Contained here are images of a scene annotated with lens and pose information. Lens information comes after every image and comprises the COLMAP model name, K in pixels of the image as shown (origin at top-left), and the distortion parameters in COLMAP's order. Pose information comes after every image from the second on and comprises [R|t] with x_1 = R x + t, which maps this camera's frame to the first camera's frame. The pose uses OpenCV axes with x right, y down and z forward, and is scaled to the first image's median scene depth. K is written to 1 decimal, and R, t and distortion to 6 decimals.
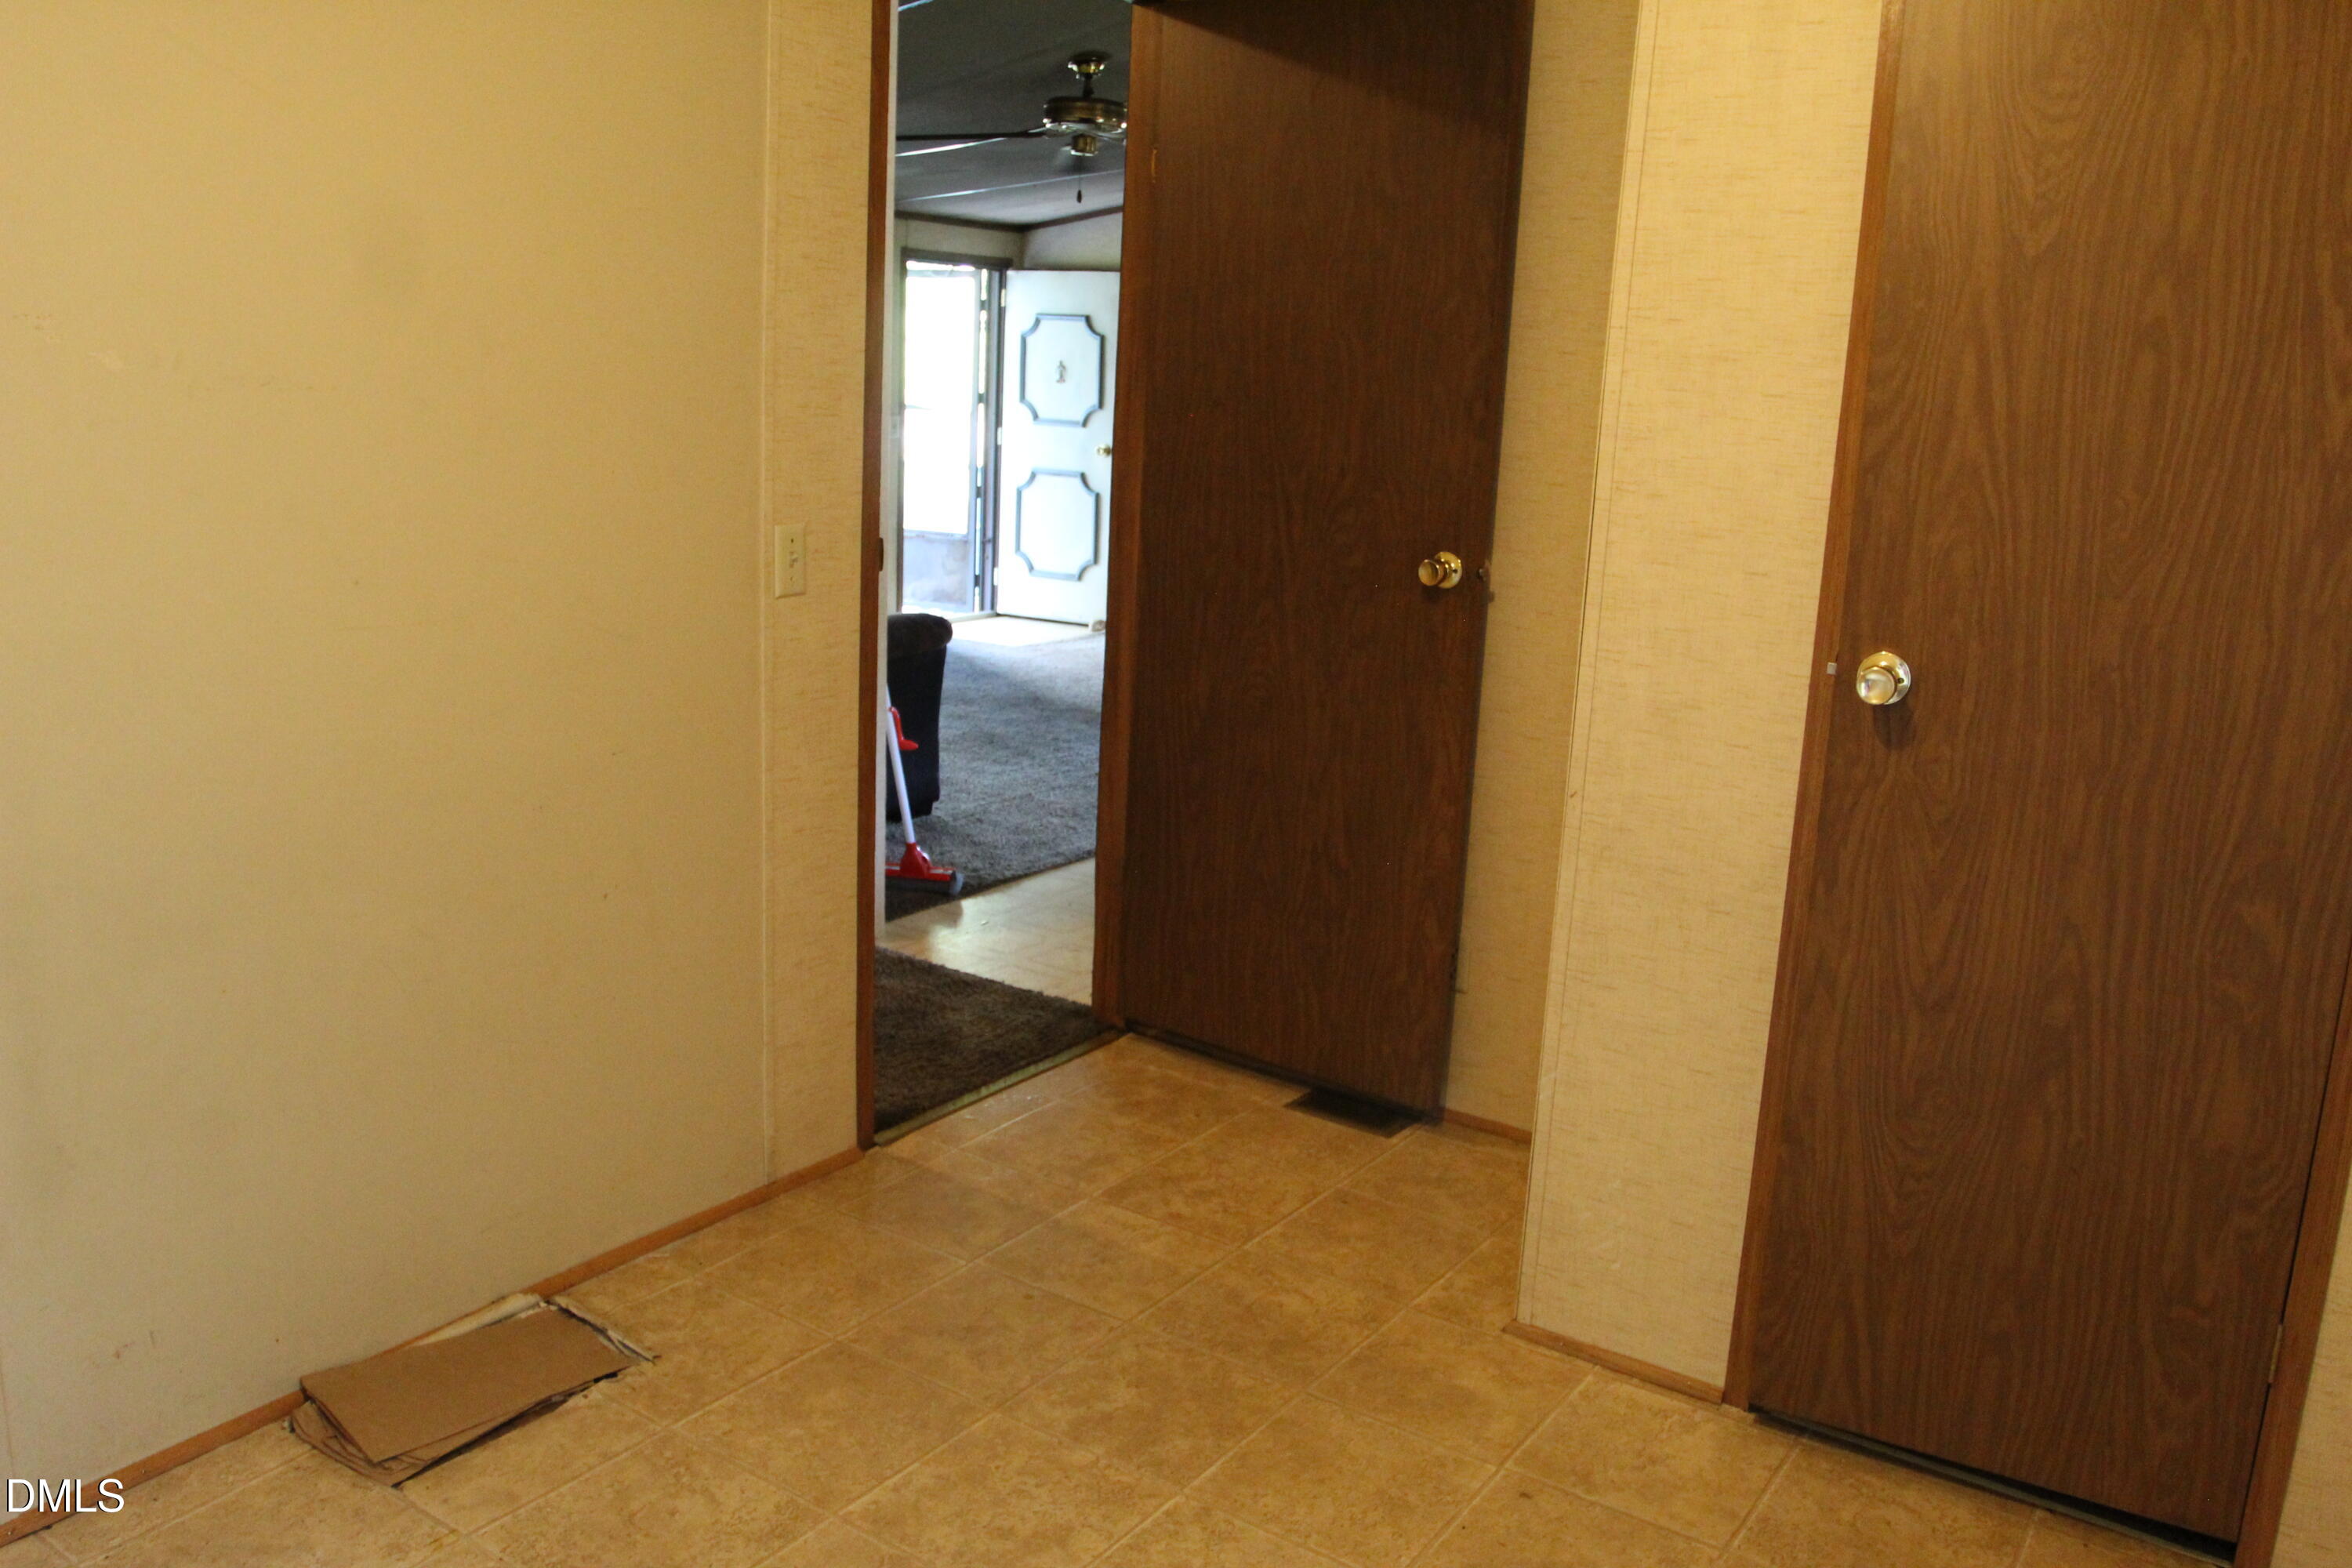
lens RADIAL K [[1886.3, 0, 1196.7], [0, 1886.3, 769.5], [0, 0, 1]] dist [-0.093921, 0.065103]
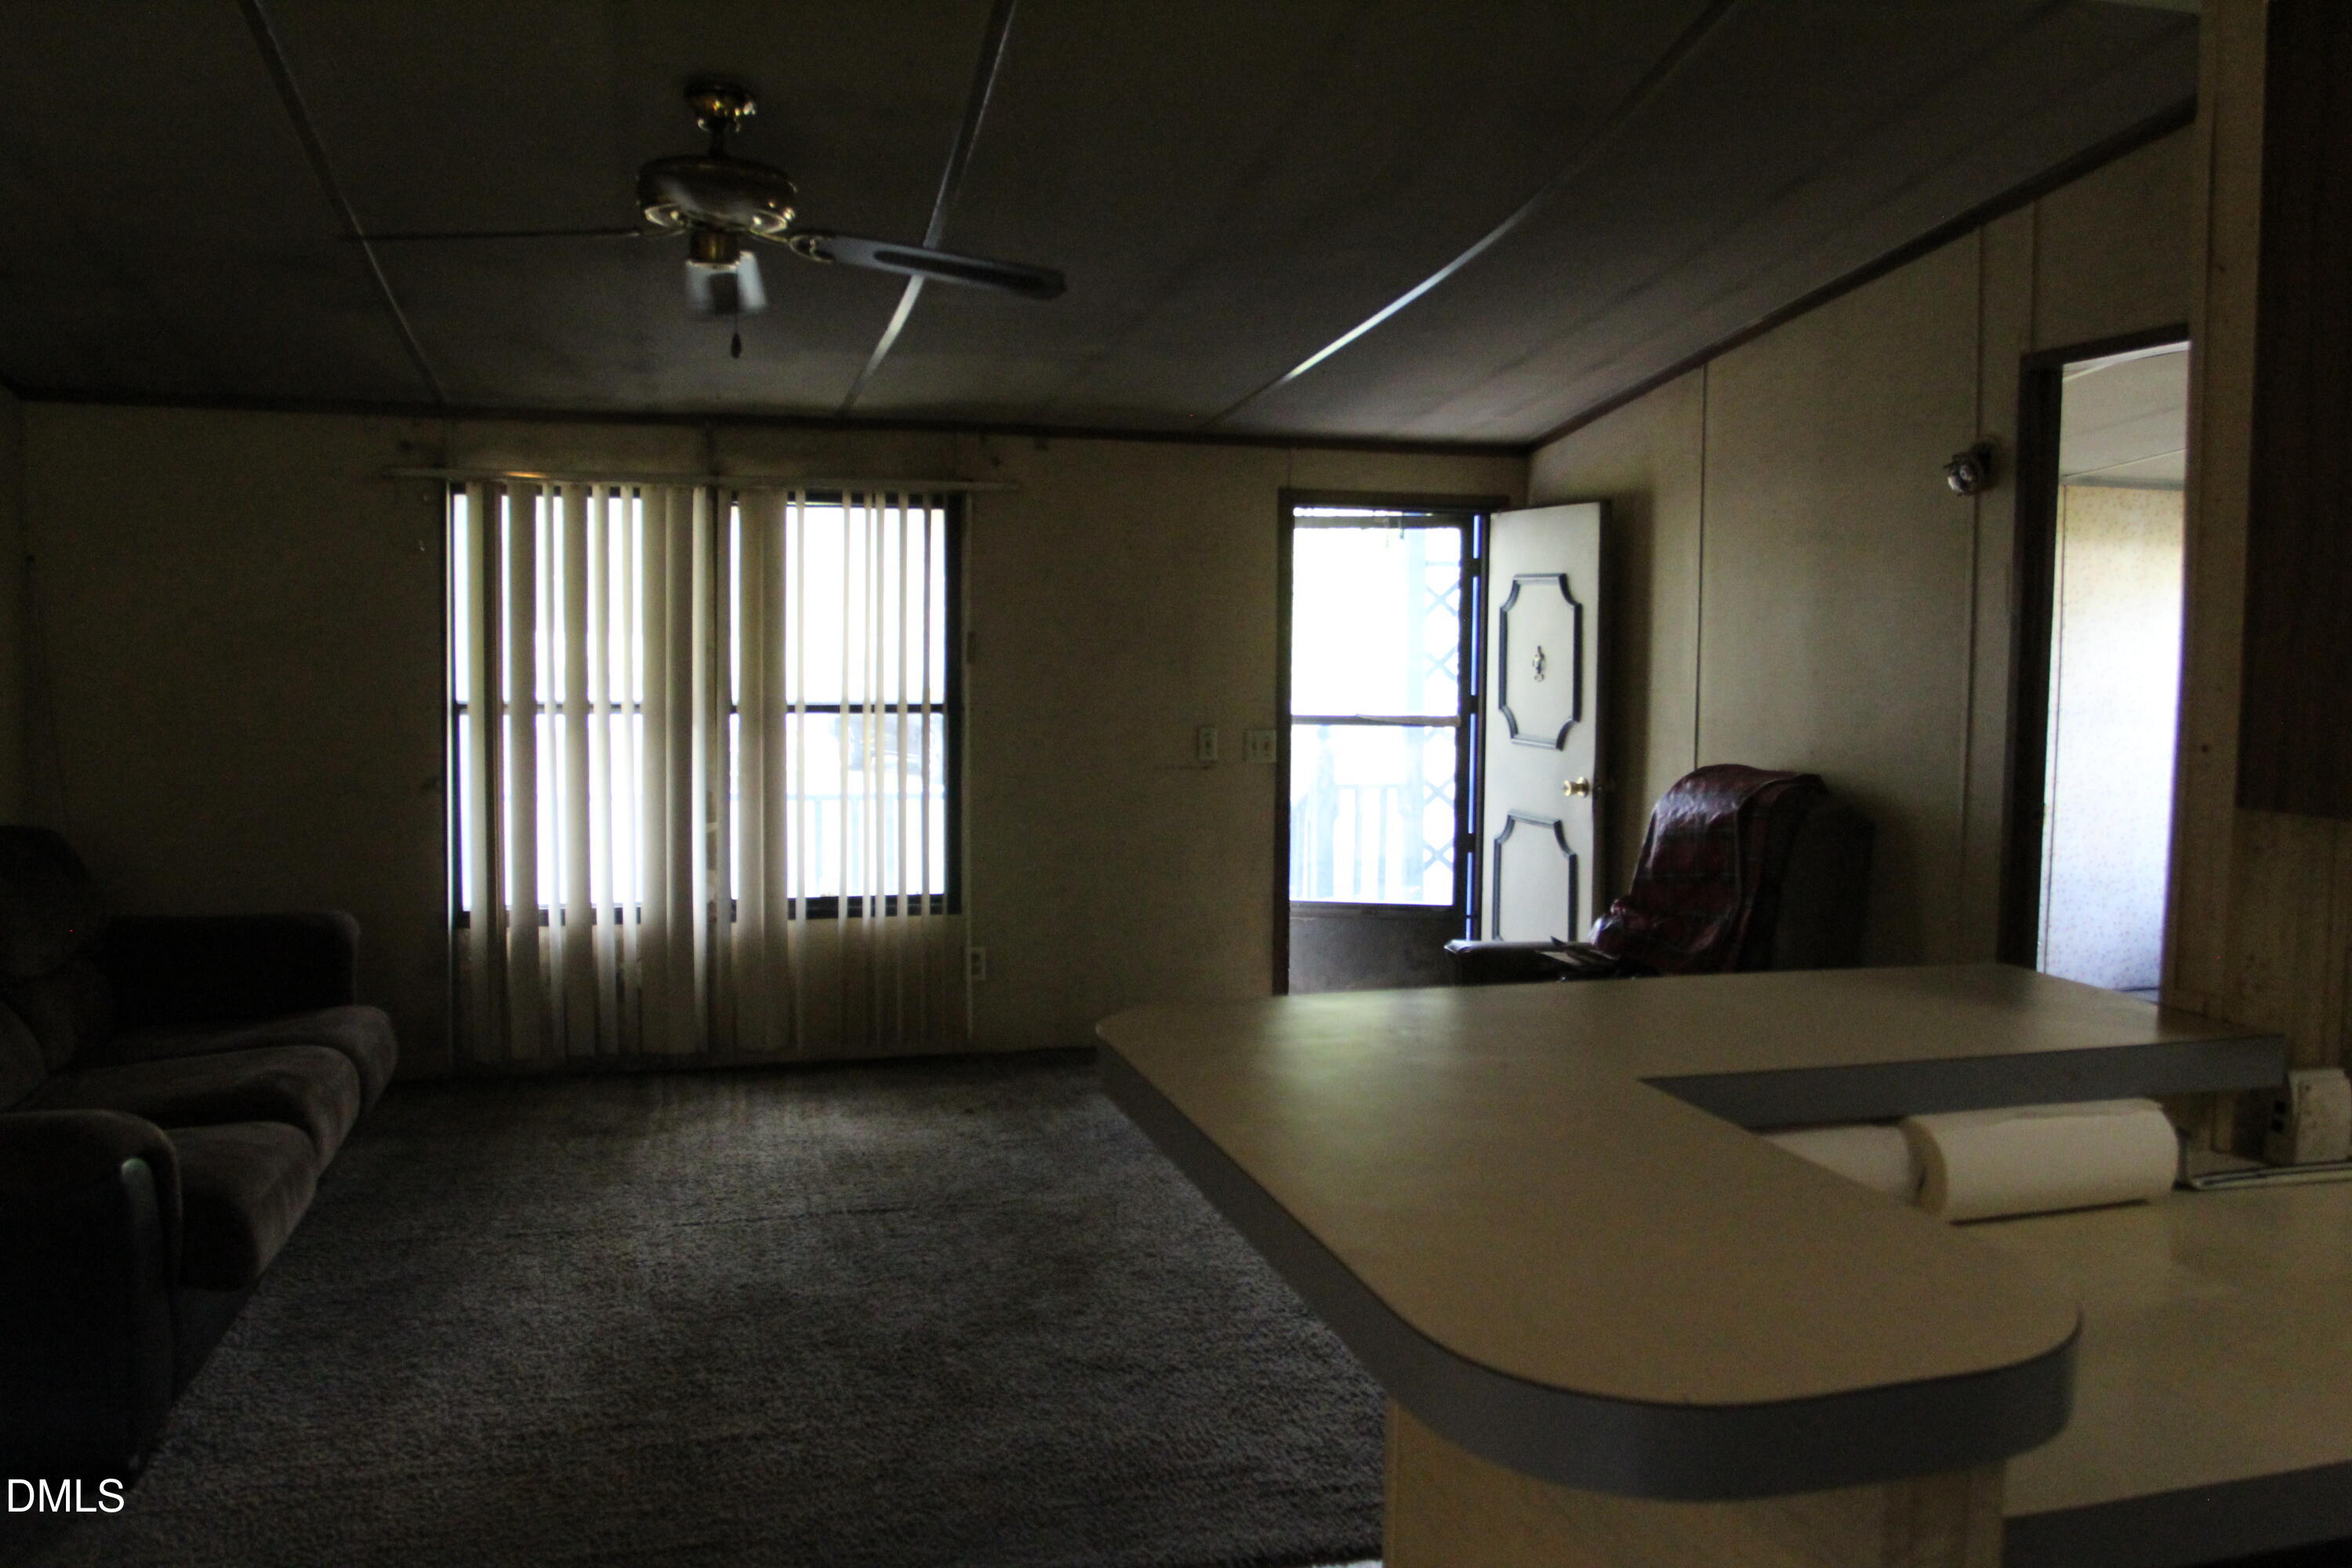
lens RADIAL K [[1886.3, 0, 1196.7], [0, 1886.3, 769.5], [0, 0, 1]] dist [-0.093921, 0.065103]
pose [[0.762043, 0.015462, -0.647342, 0.255066], [-0.100219, 0.990485, -0.094319, -0.103126], [0.639724, 0.136751, 0.756341, 0.442441]]
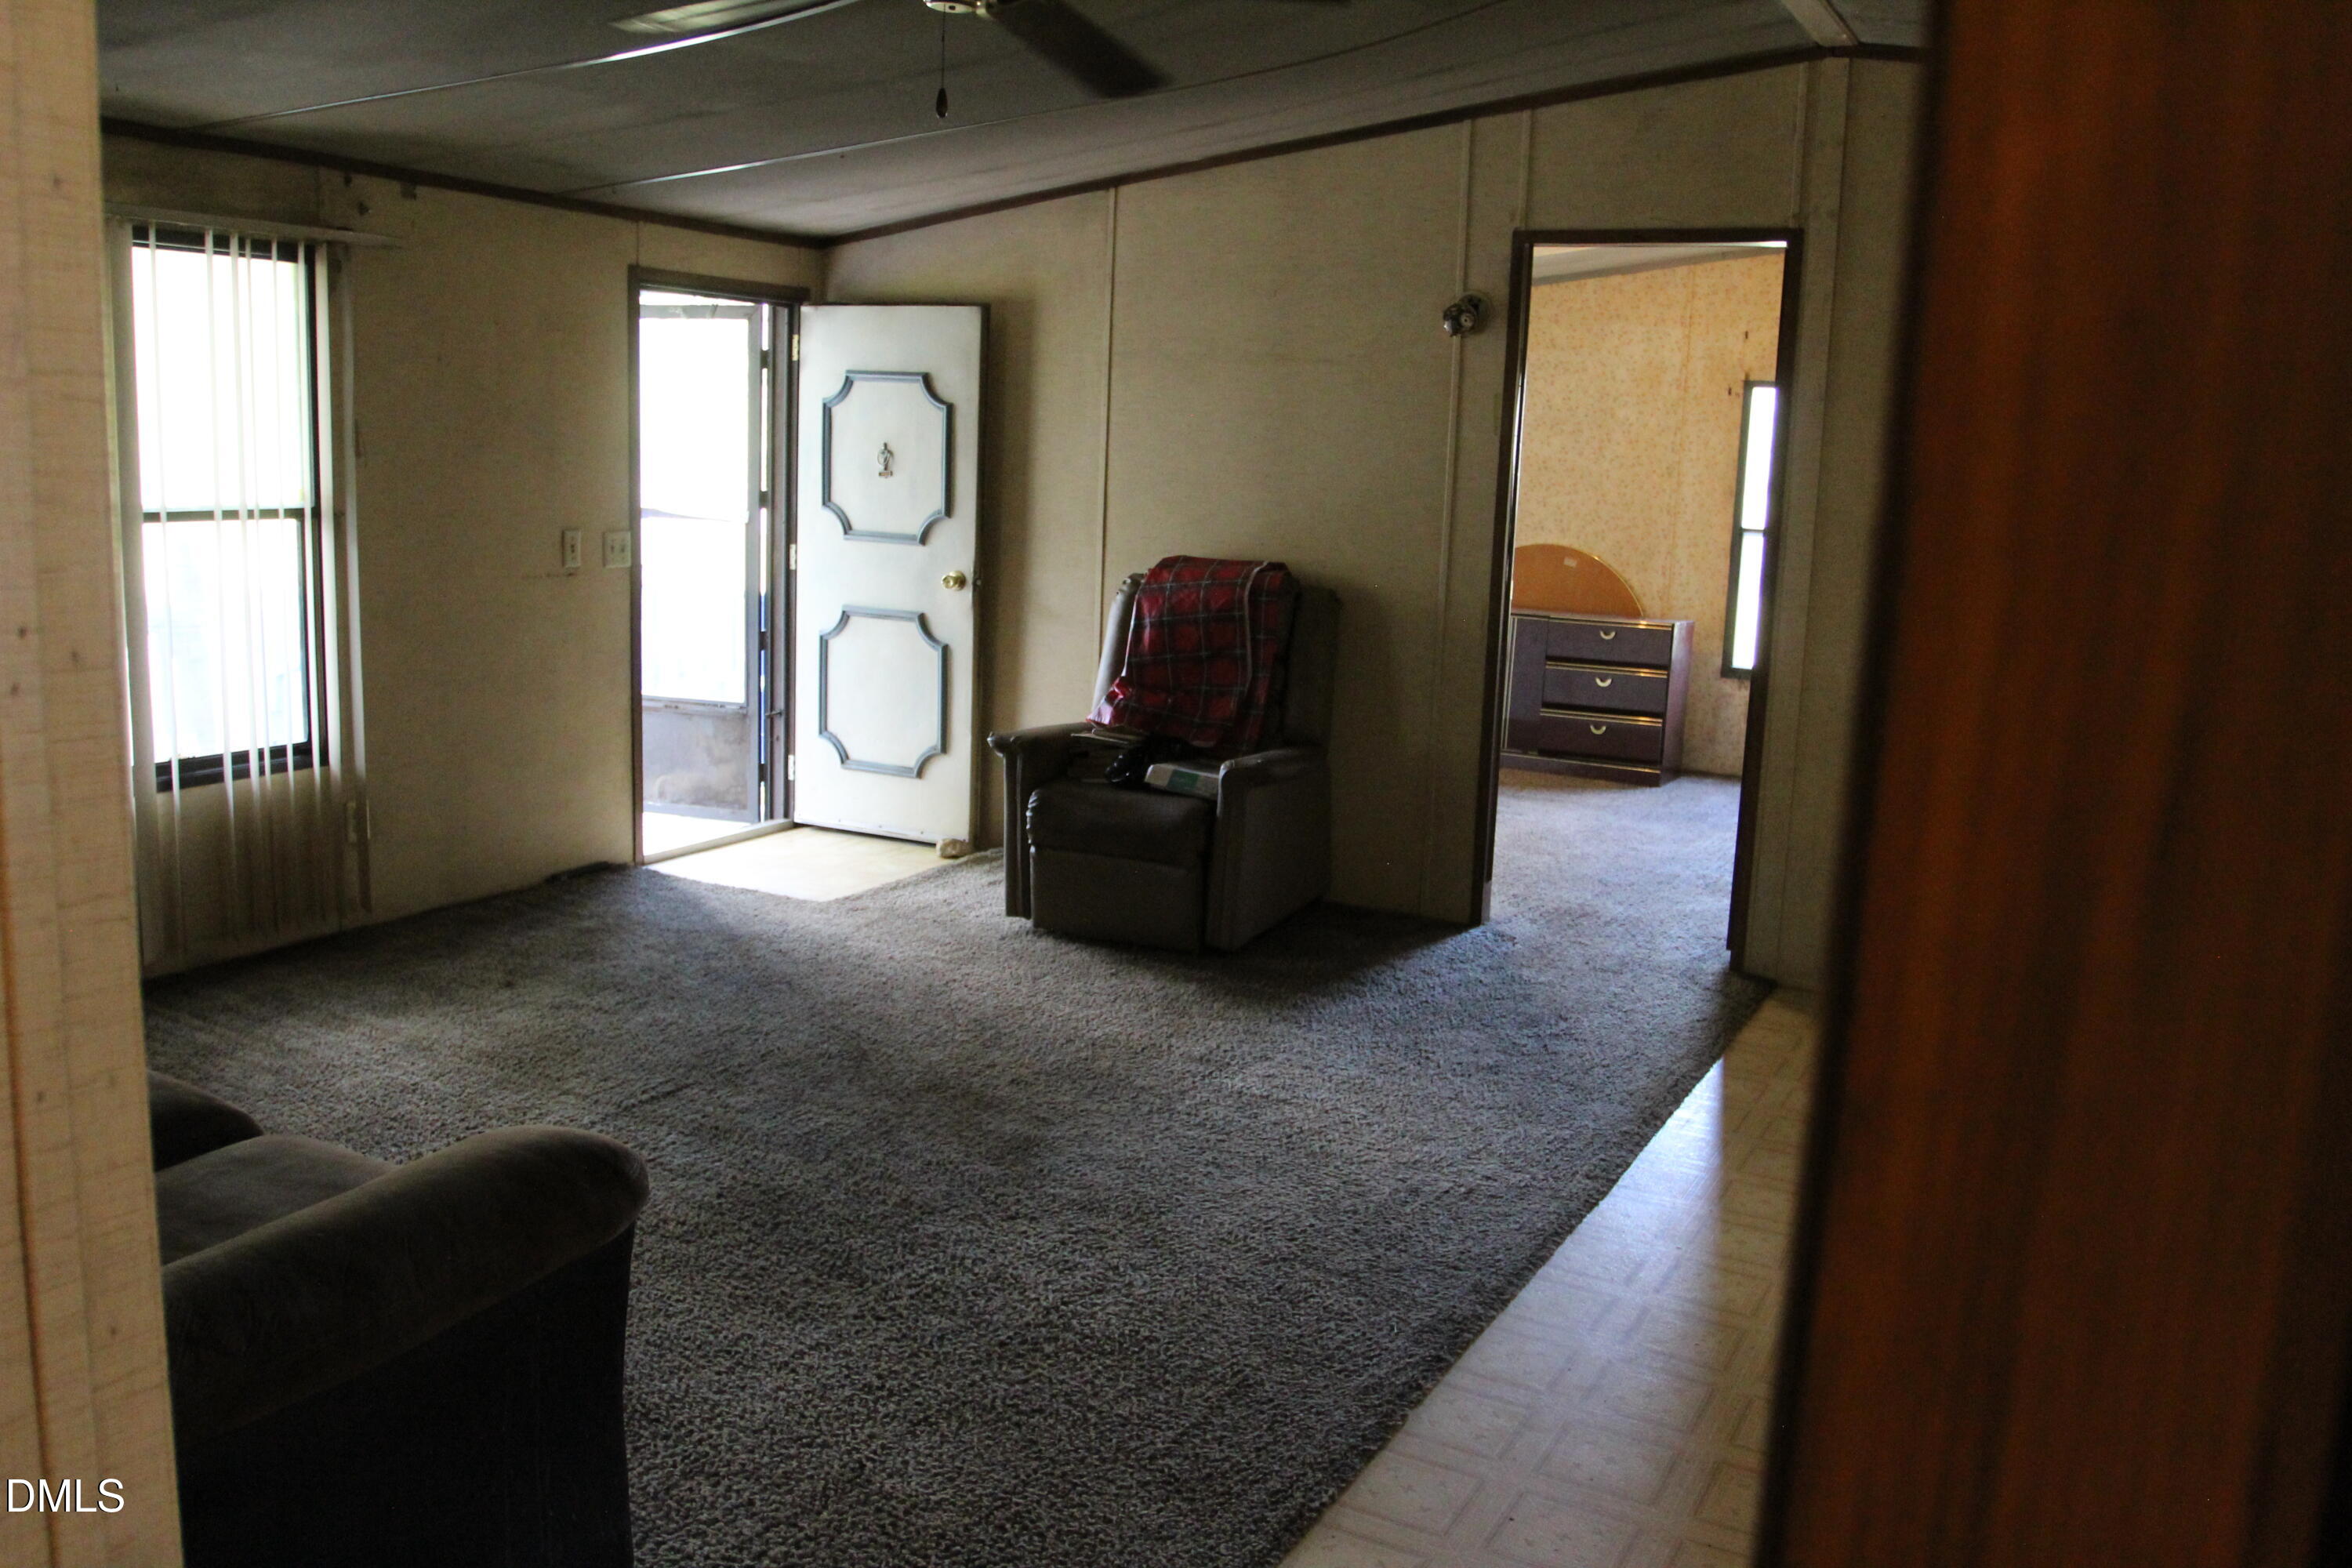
lens RADIAL K [[1886.3, 0, 1196.7], [0, 1886.3, 769.5], [0, 0, 1]] dist [-0.093921, 0.065103]
pose [[0.994816, -0.017125, 0.100235, -0.031798], [0.018227, 0.999783, -0.010088, -0.095018], [-0.100041, 0.011862, 0.994913, 0.337865]]
